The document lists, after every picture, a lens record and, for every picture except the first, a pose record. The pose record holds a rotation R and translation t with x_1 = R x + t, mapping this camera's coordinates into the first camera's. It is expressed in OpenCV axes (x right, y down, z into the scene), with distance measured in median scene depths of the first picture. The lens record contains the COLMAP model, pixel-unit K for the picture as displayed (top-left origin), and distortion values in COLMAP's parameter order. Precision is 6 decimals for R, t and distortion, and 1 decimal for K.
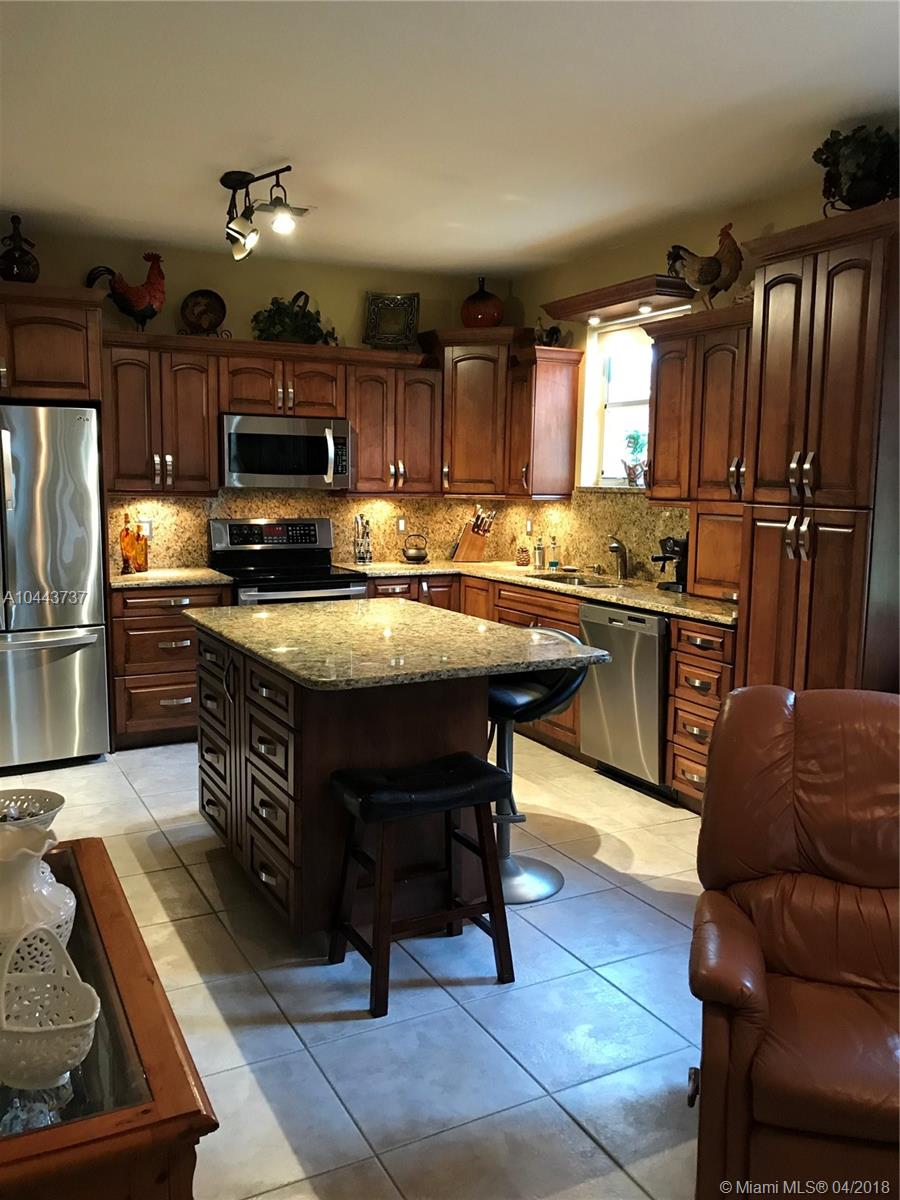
lens RADIAL K [[994.1, 0, 450.0], [0, 994.1, 600.0], [0, 0, 1]] dist [0.019681, -0.013877]
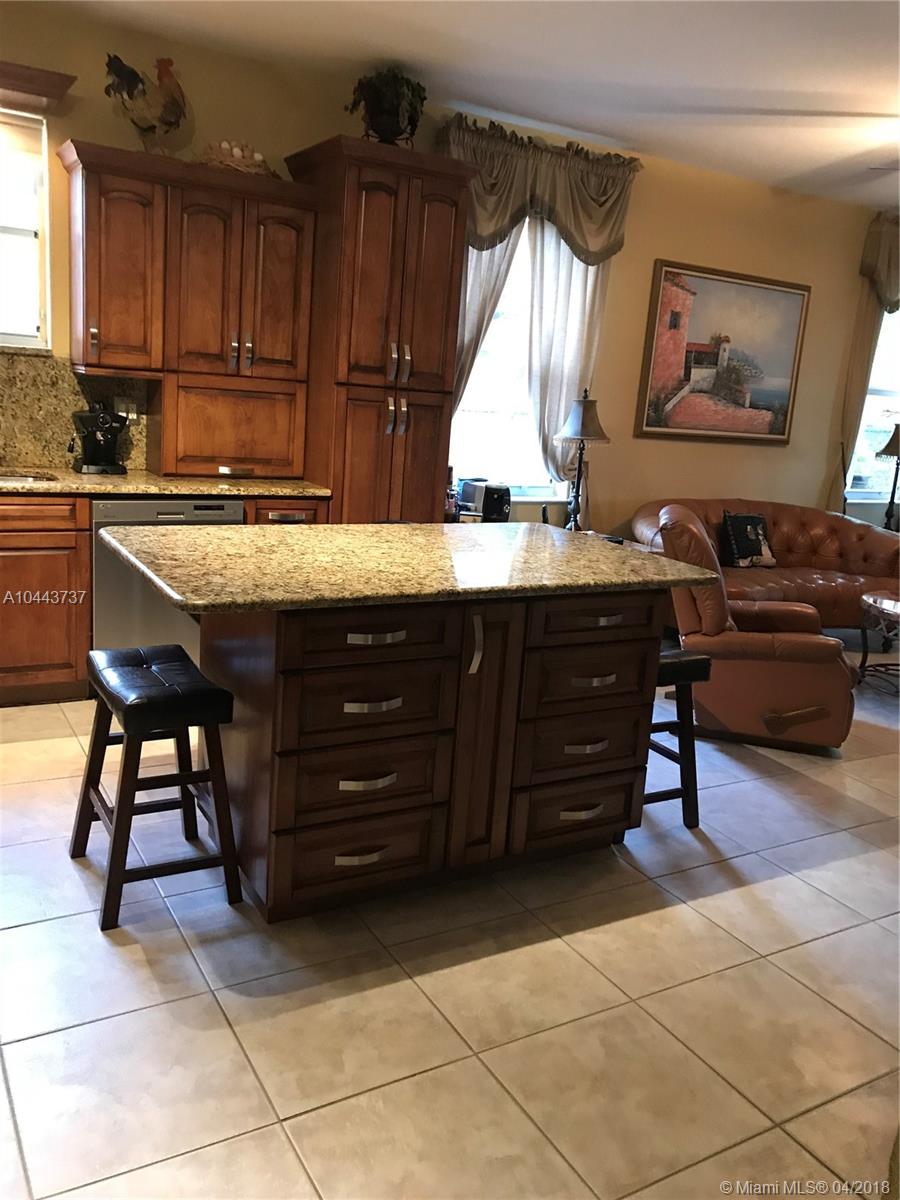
lens RADIAL K [[991.7, 0, 466.7], [0, 991.7, 595.0], [0, 0, 1]] dist [0.029941, -0.005481]
pose [[-0.056248, -0.227077, 0.972251, -0.571502], [0.042180, 0.972383, 0.229549, -0.079633], [-0.997525, 0.053921, -0.045117, 0.624415]]
